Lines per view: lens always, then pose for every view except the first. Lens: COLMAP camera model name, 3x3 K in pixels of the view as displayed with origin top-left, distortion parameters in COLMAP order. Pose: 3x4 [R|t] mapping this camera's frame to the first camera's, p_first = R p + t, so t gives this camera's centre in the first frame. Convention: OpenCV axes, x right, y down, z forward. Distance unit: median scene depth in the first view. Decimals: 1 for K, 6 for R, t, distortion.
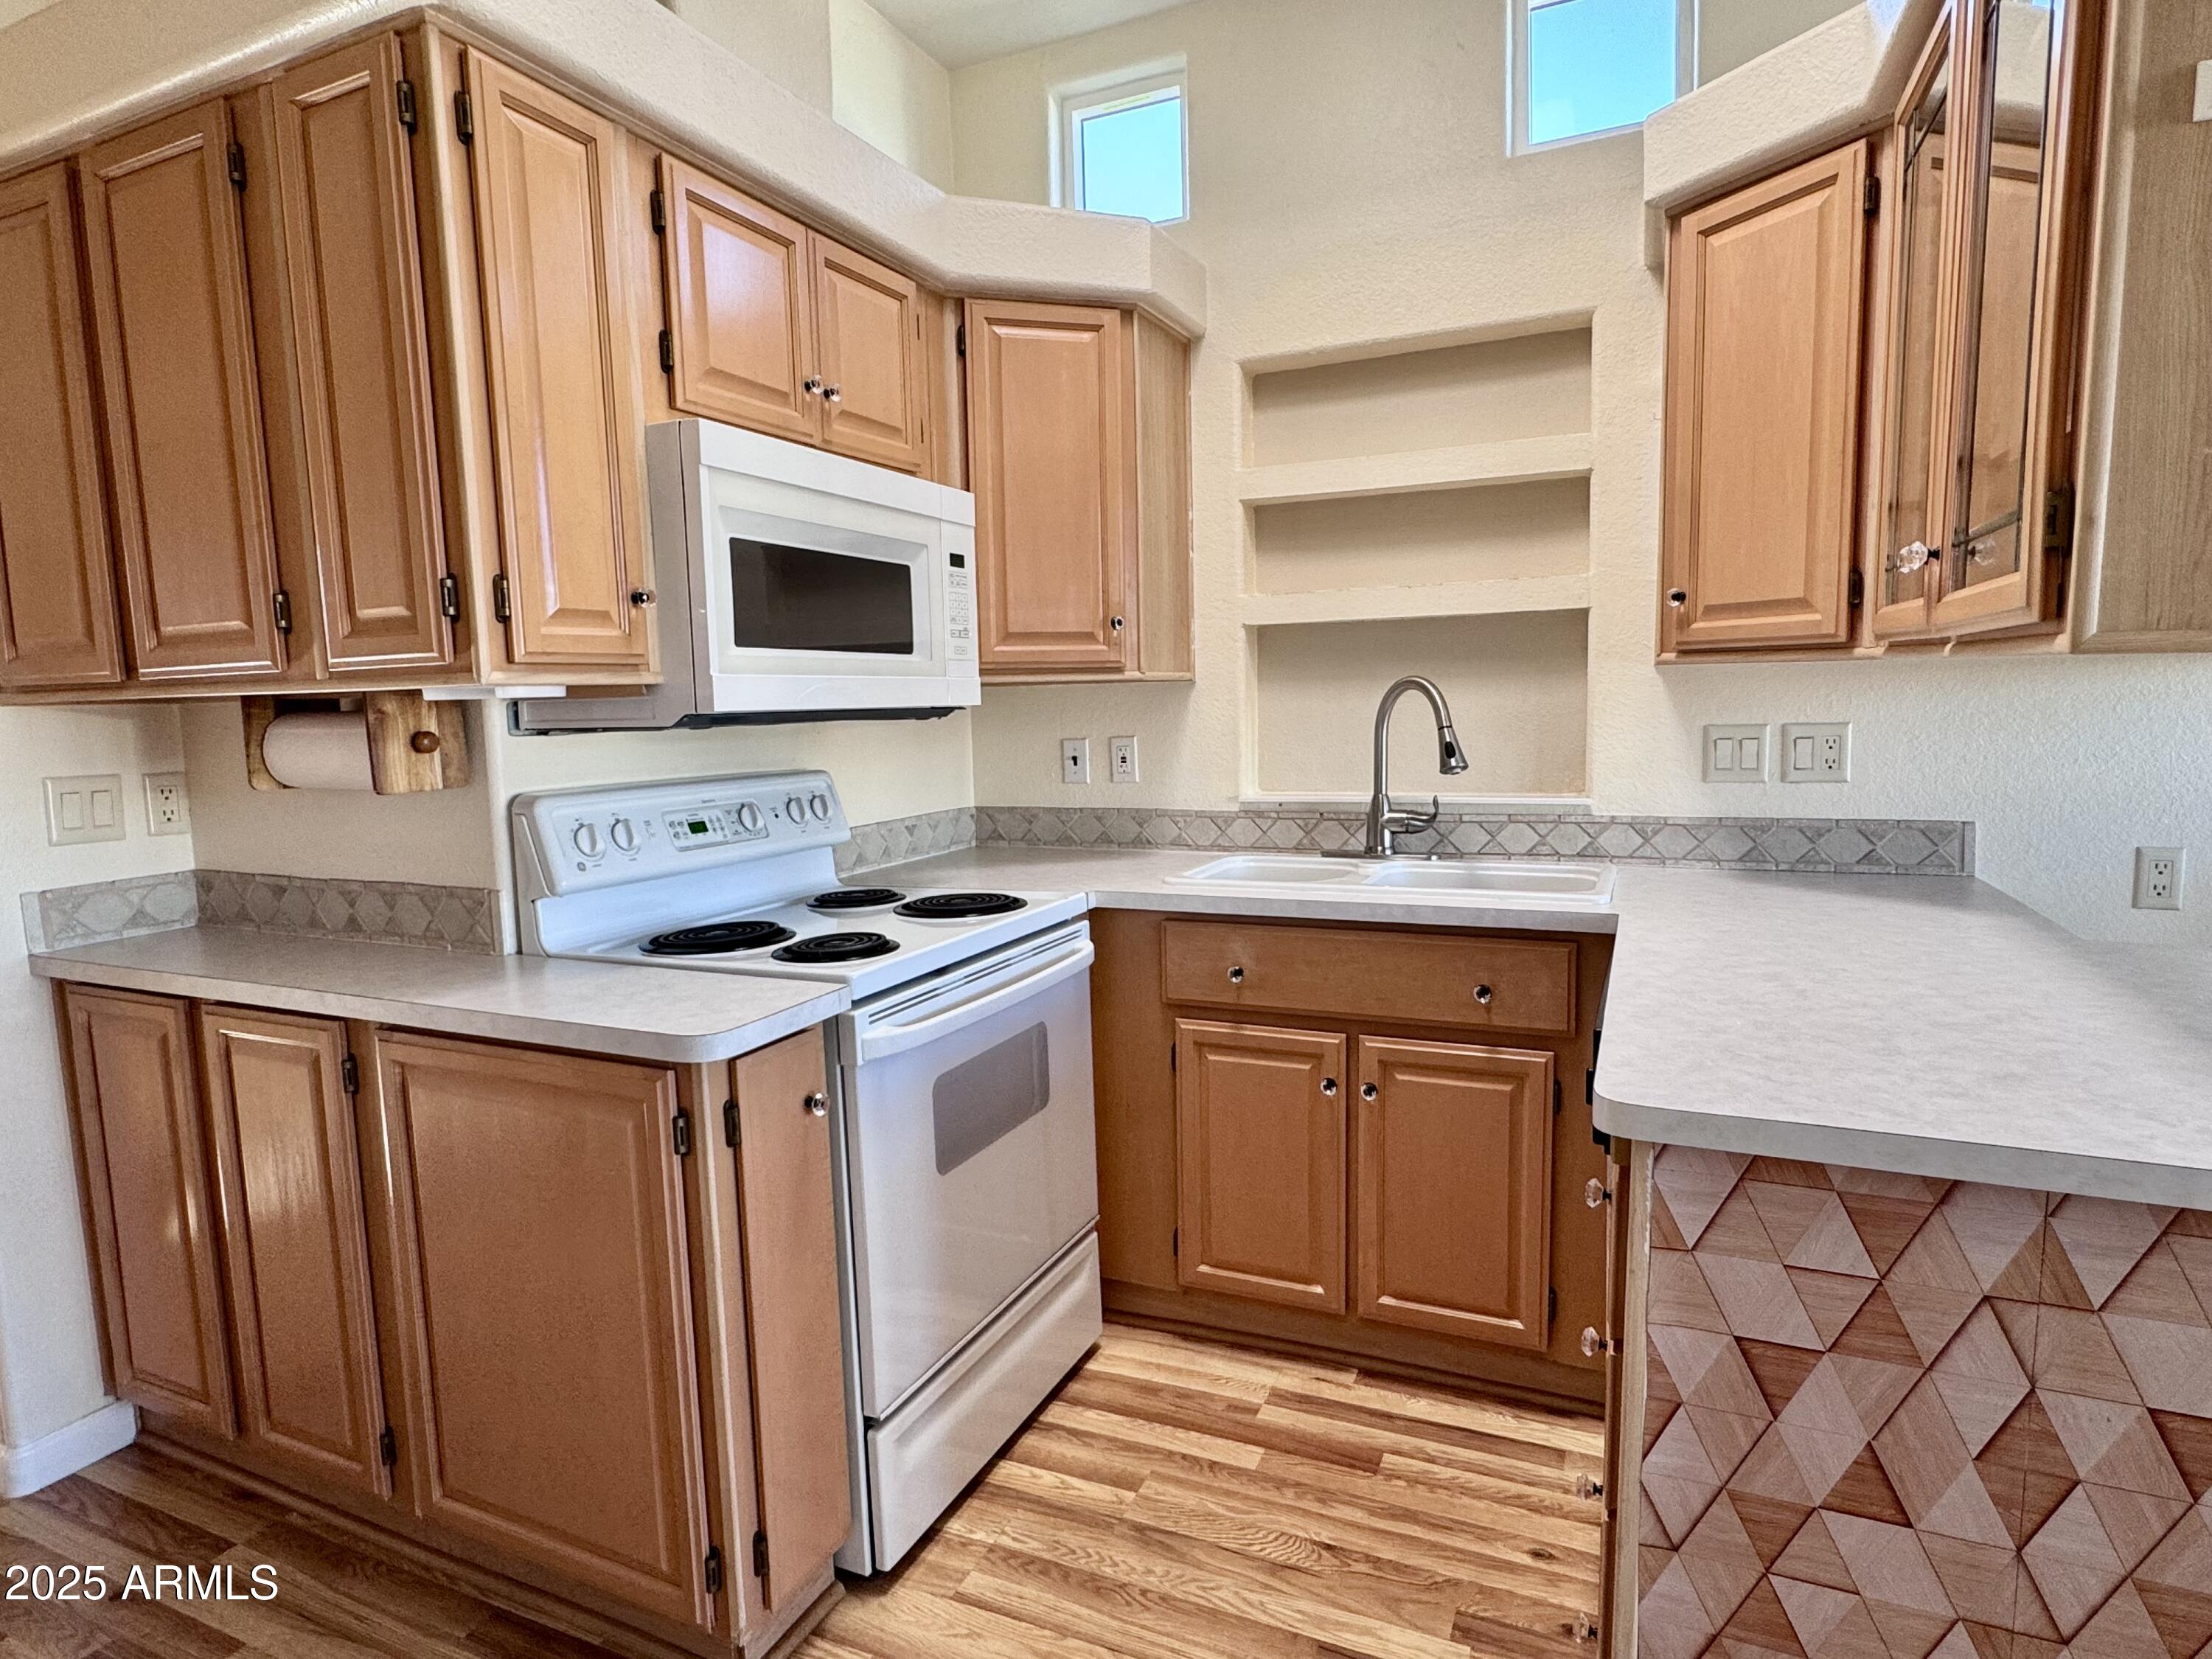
lens RADIAL K [[1225.1, 0, 1106.0], [0, 1225.1, 829.5], [0, 0, 1]] dist [-0.015535, 0.000014]
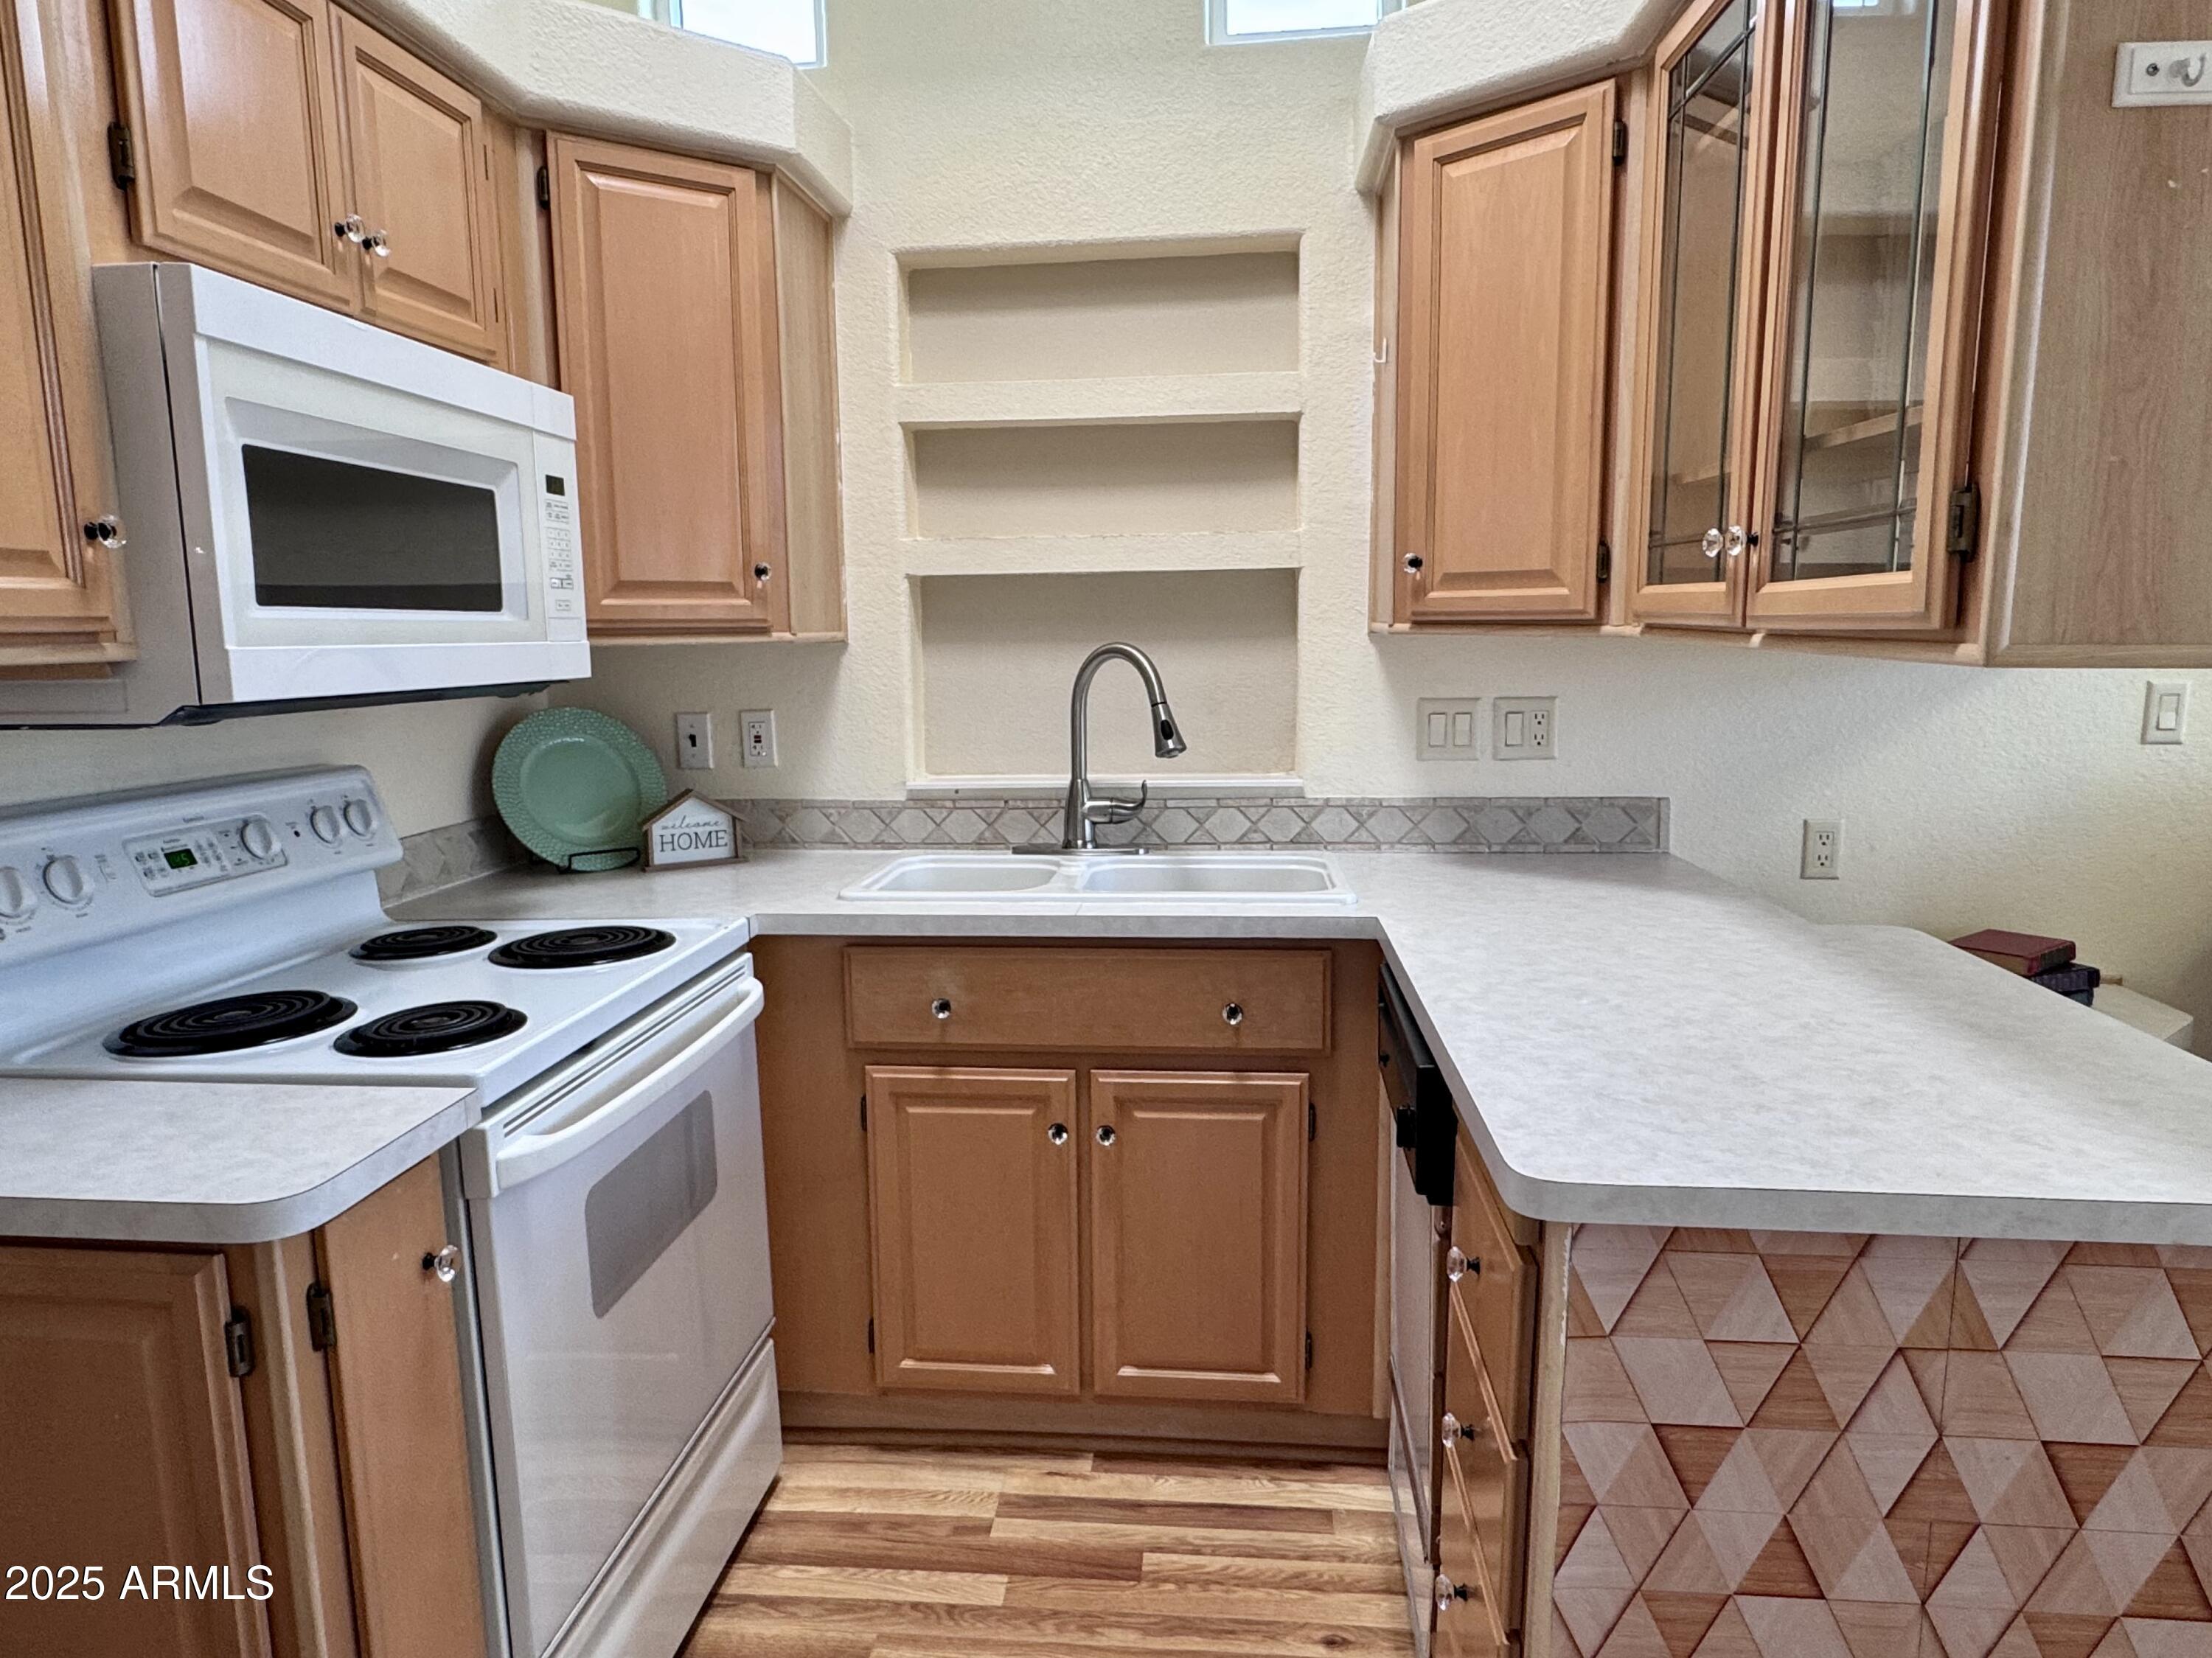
lens RADIAL K [[1379.1, 0, 1106.0], [0, 1379.1, 829.0], [0, 0, 1]] dist [-0.012021, 0.002439]
pose [[0.945613, -0.034019, 0.323510, -0.089019], [0.024082, 0.999109, 0.034671, -0.032993], [-0.324401, -0.024995, 0.945589, 0.095587]]
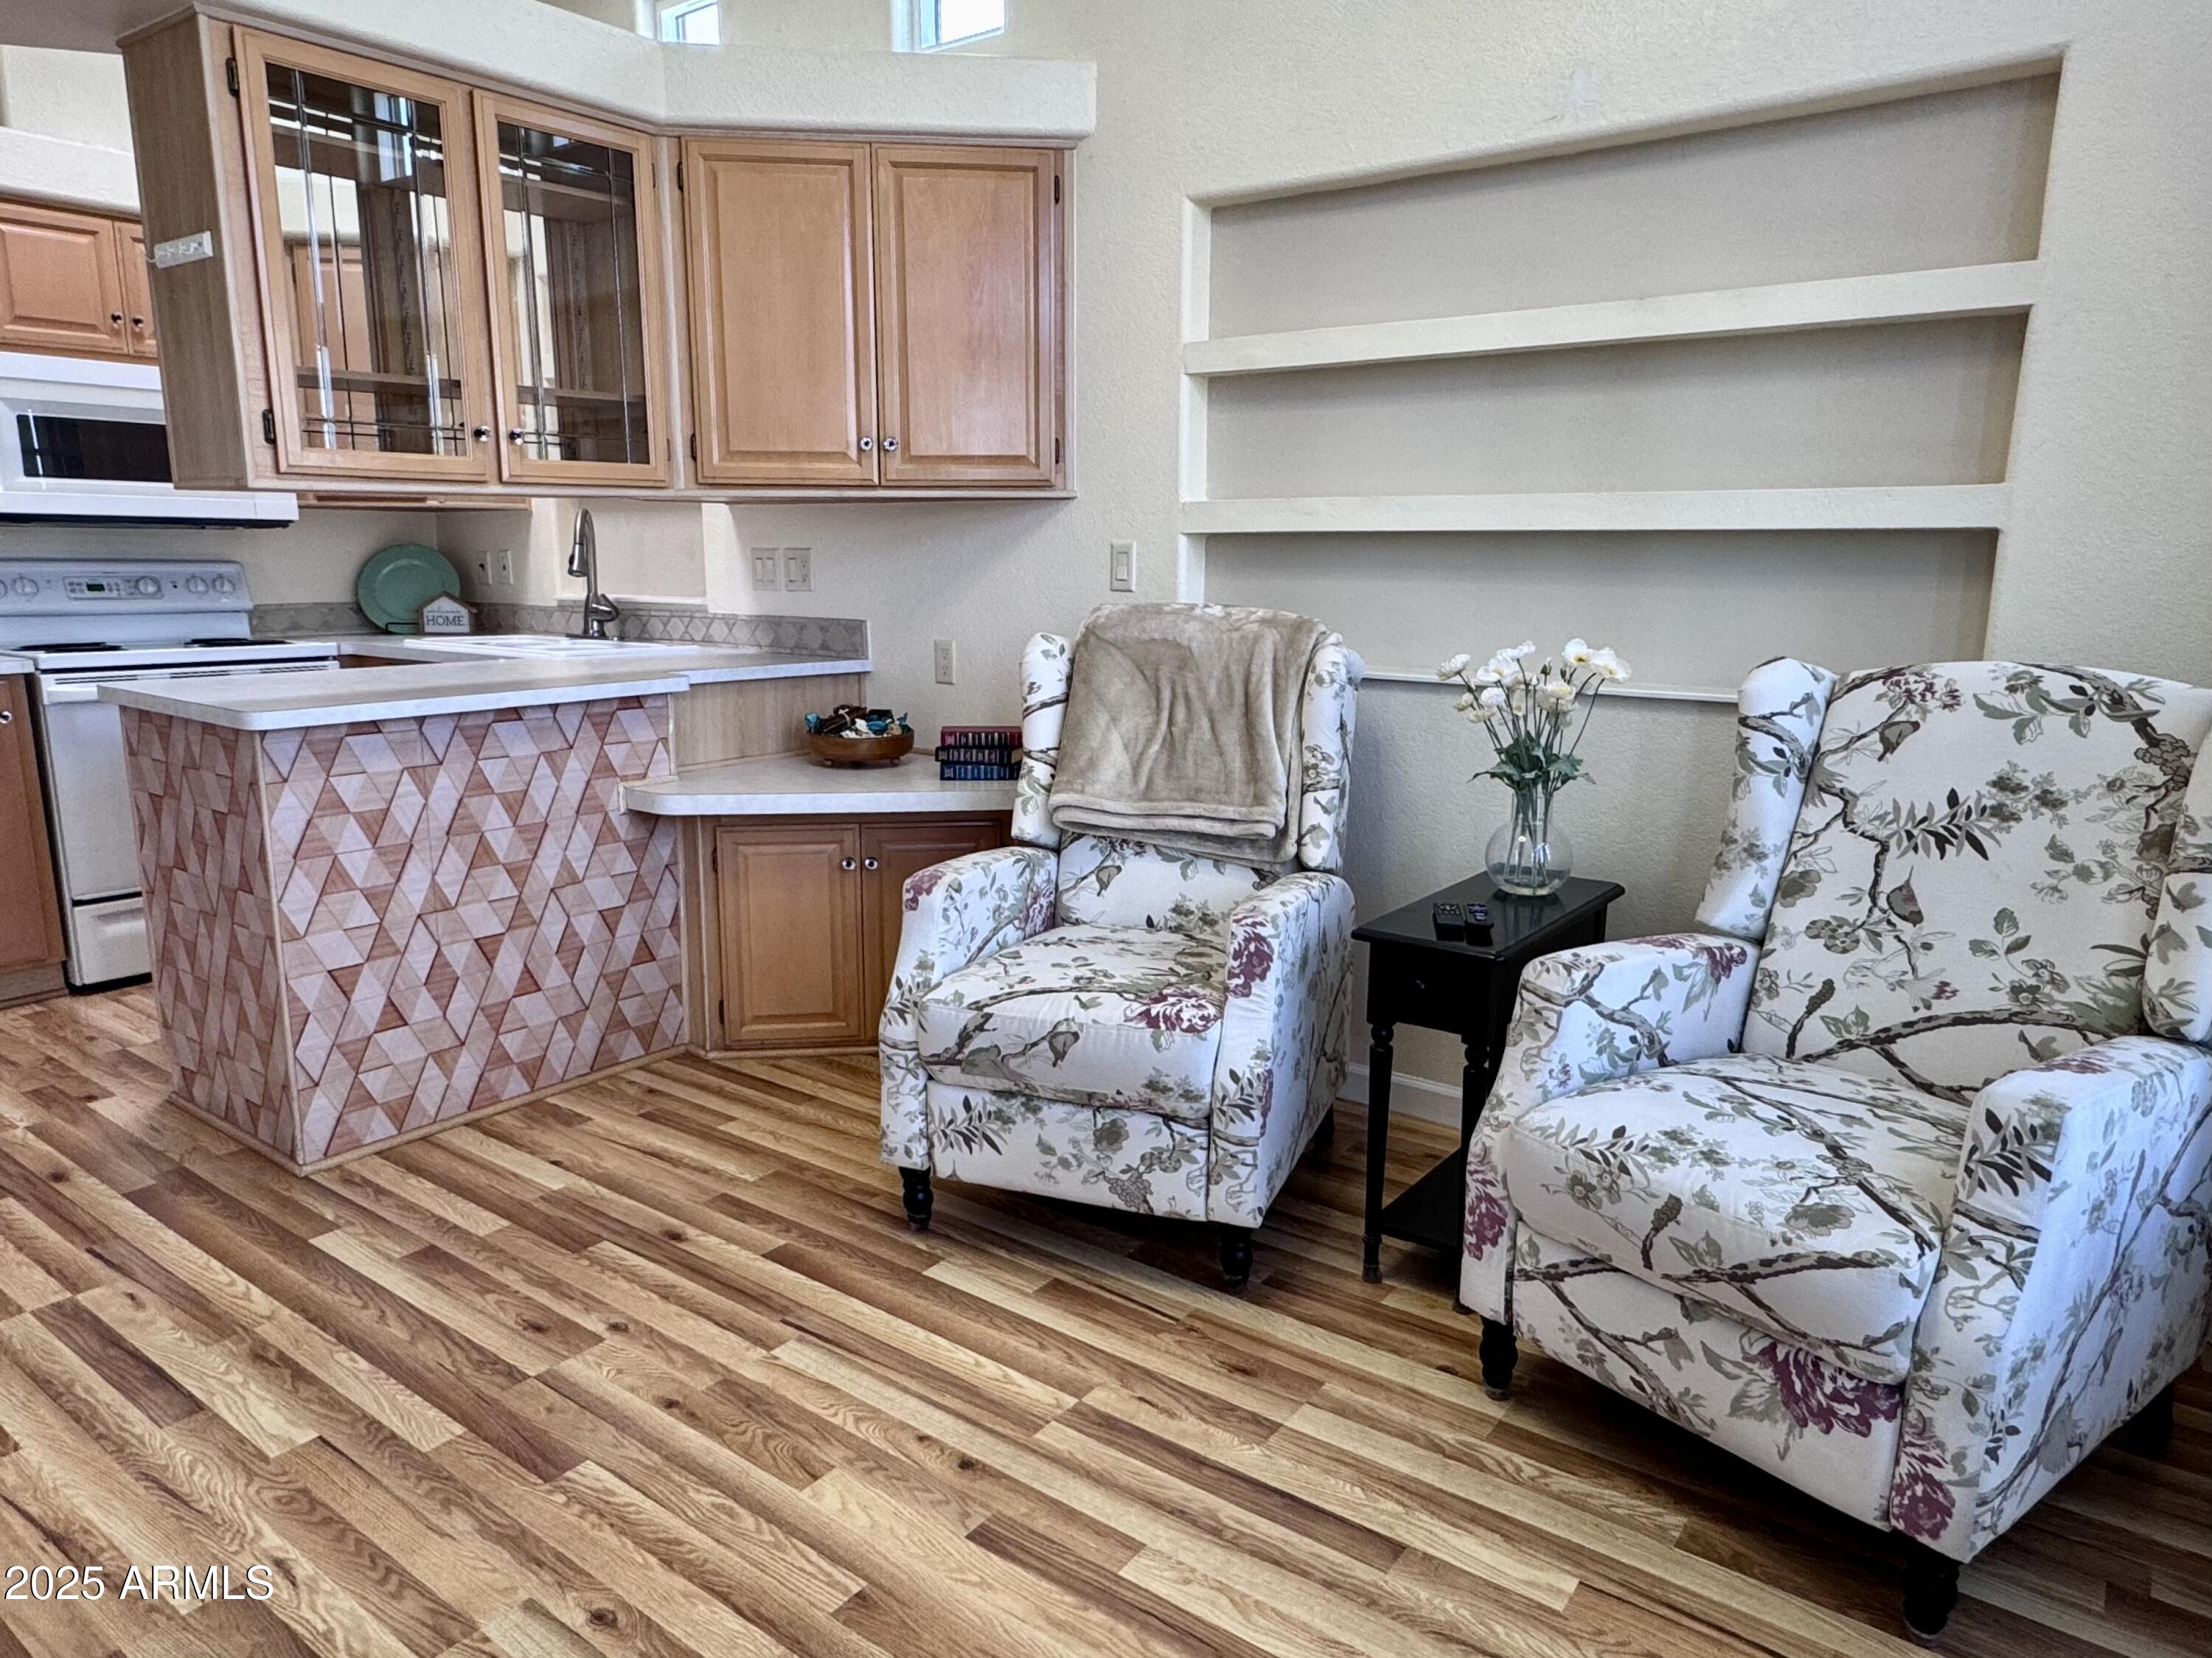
lens RADIAL K [[1384.7, 0, 1039.5], [0, 1384.7, 829.9], [0, 0, 1]] dist [-0.002377, 0.000260]
pose [[0.967009, 0.077144, -0.242779, 1.398674], [-0.054469, 0.993618, 0.098775, 0.070206], [0.248849, -0.082292, 0.965040, -0.533190]]
